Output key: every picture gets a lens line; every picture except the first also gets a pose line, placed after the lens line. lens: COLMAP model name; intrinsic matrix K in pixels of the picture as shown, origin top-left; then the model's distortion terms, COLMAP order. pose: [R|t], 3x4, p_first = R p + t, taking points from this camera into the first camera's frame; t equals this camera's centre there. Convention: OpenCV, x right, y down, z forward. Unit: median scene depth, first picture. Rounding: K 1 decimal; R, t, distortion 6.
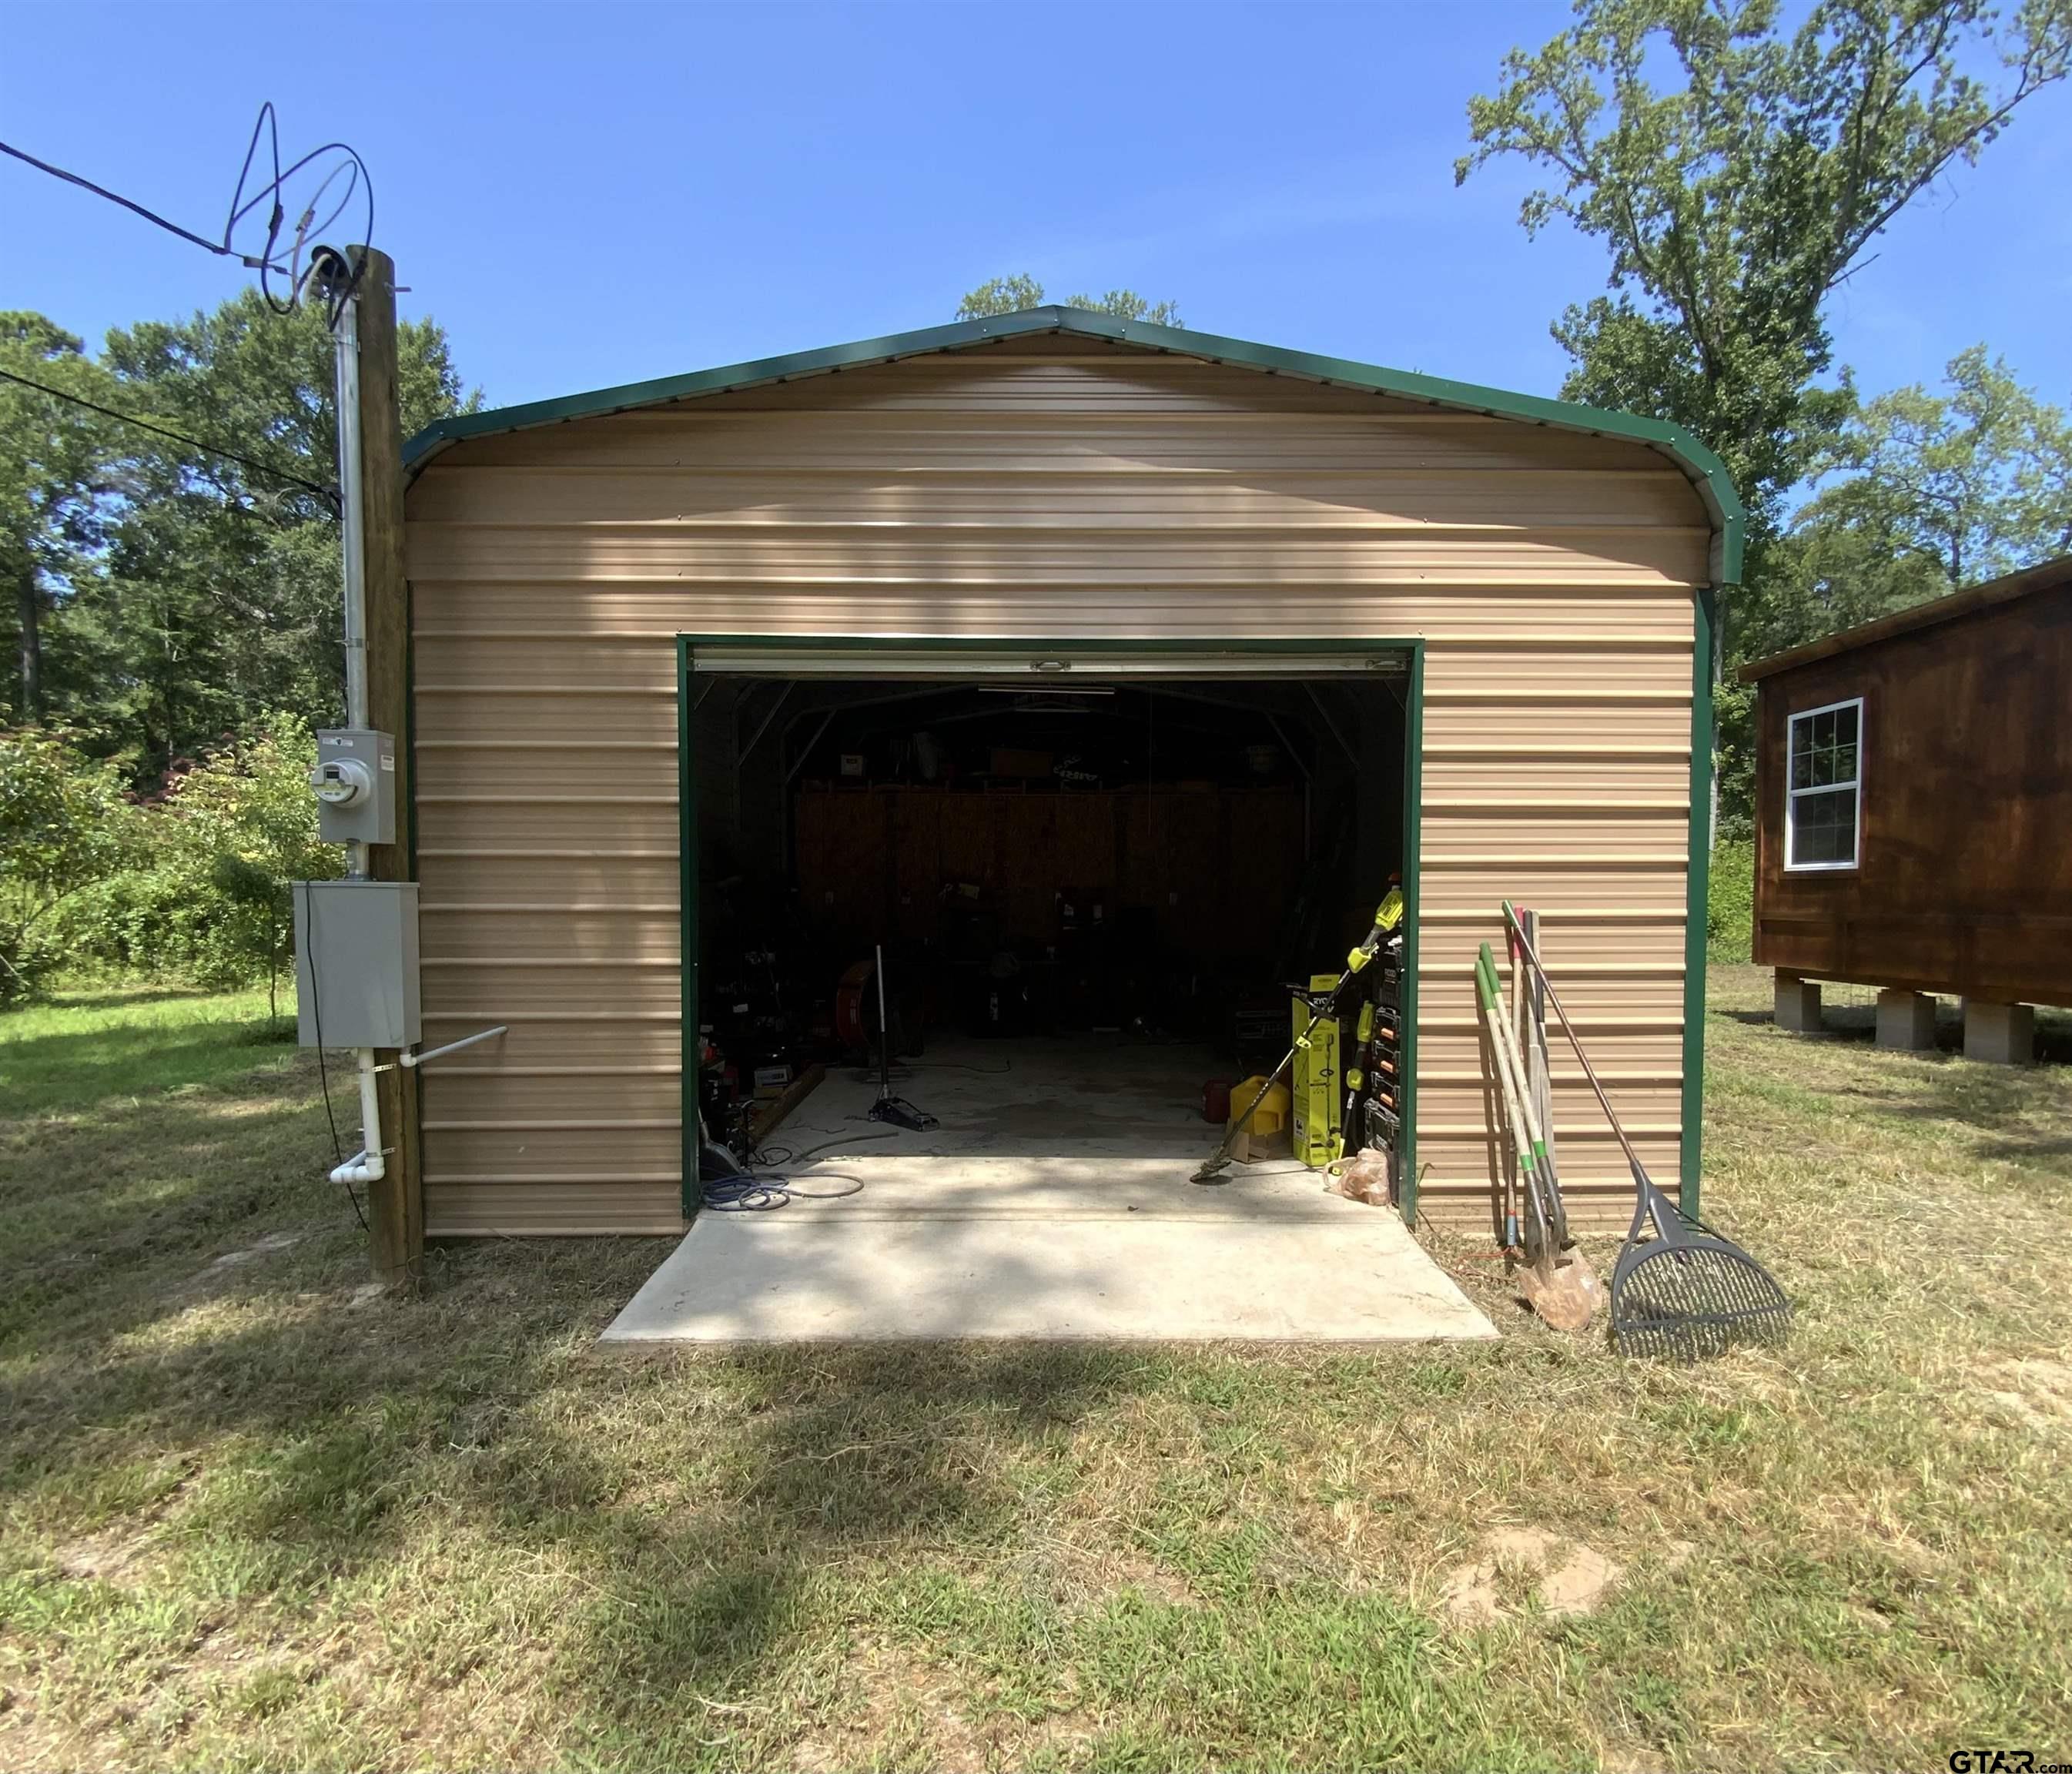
lens RADIAL K [[1015.7, 0, 1037.2], [0, 1015.7, 930.9], [0, 0, 1]] dist [0.000689, 0.000065]
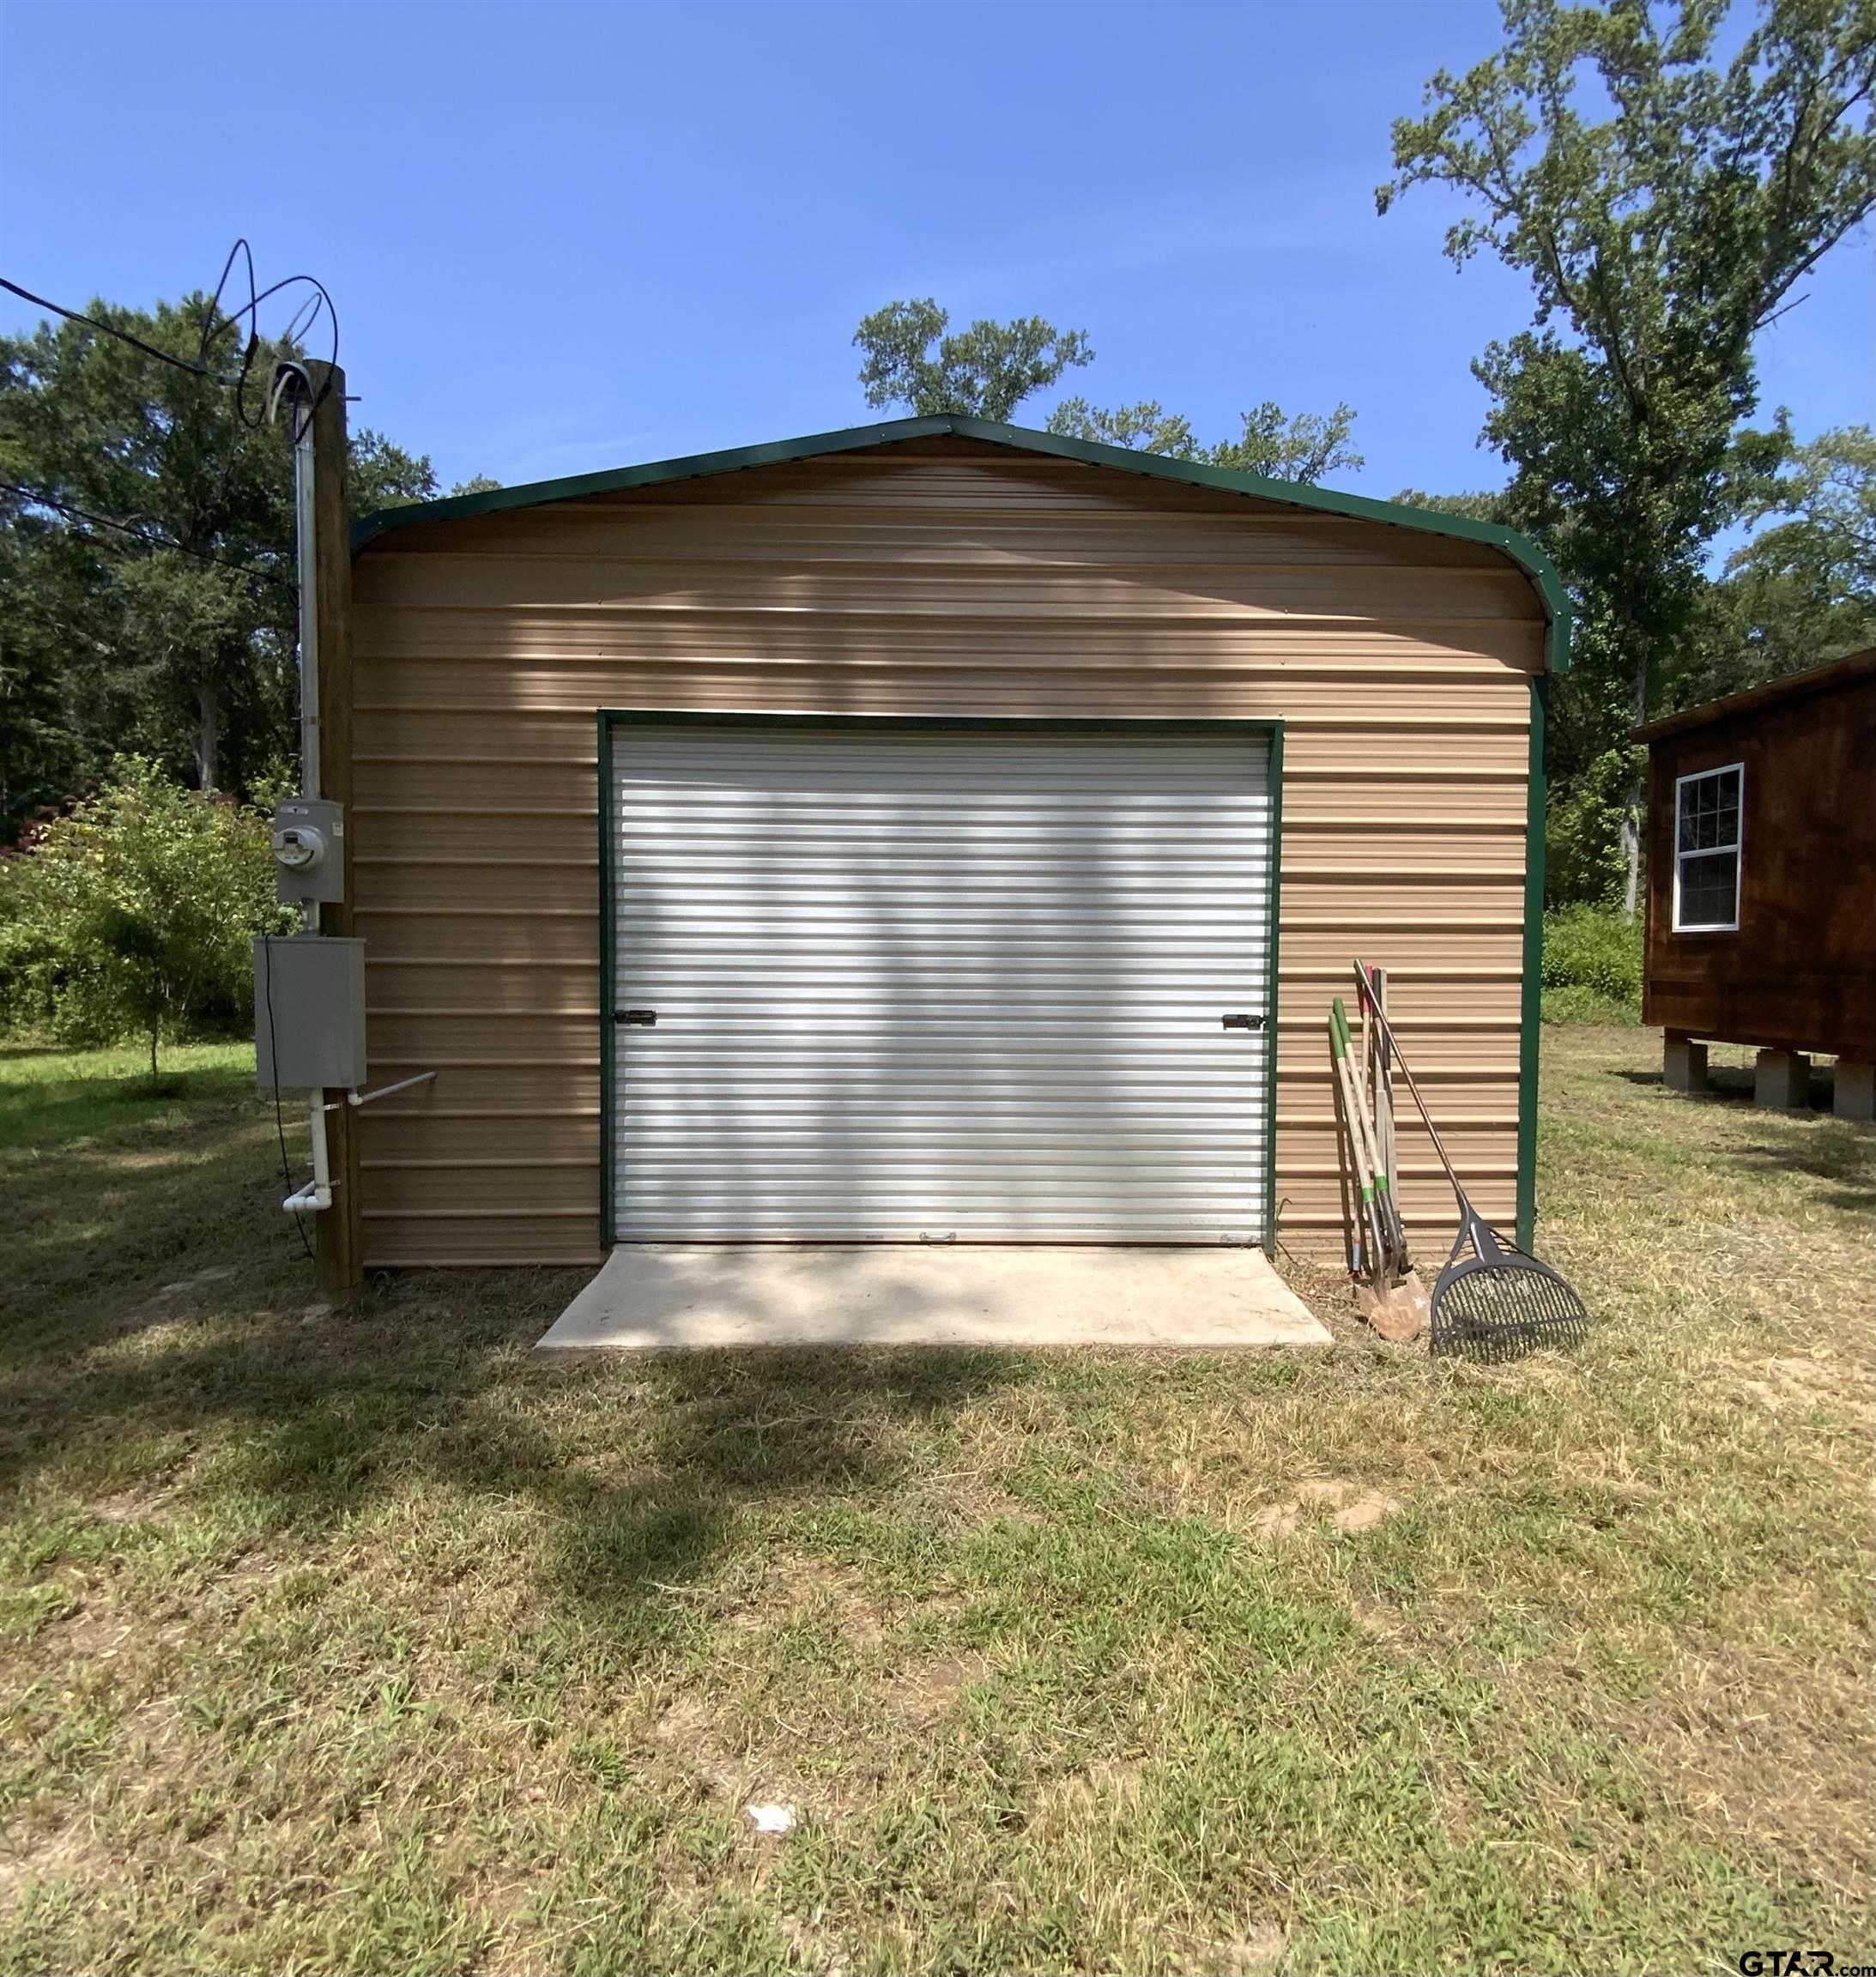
lens RADIAL K [[1079.2, 0, 961.5], [0, 1079.2, 989.0], [0, 0, 1]] dist [0.000047, 0.000045]
pose [[0.999680, 0.004032, 0.024969, 0.005650], [-0.003983, 0.999990, -0.001995, 0.006412], [-0.024977, 0.001895, 0.999686, -0.158760]]
